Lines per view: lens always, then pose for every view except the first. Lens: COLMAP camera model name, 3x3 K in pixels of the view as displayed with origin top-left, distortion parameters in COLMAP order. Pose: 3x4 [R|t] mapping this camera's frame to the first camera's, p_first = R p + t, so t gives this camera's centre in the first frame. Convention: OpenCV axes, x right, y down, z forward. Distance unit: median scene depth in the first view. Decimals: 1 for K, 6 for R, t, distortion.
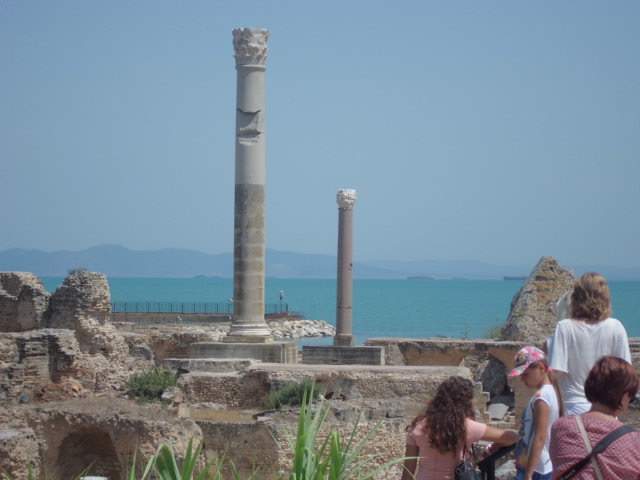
lens RADIAL K [[1786.6, 0, 320.0], [0, 1786.6, 240.0], [0, 0, 1]] dist [0.045819, 0.076113]
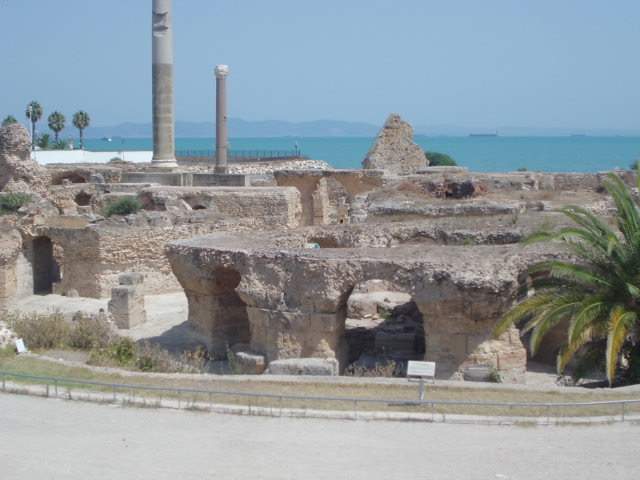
lens RADIAL K [[1077.3, 0, 320.0], [0, 1077.3, 240.0], [0, 0, 1]] dist [-0.000769, -0.645464]
pose [[0.999546, -0.009807, -0.028499, 0.123497], [0.013082, 0.993034, 0.117098, 0.011505], [0.027152, -0.117418, 0.992711, 0.125072]]
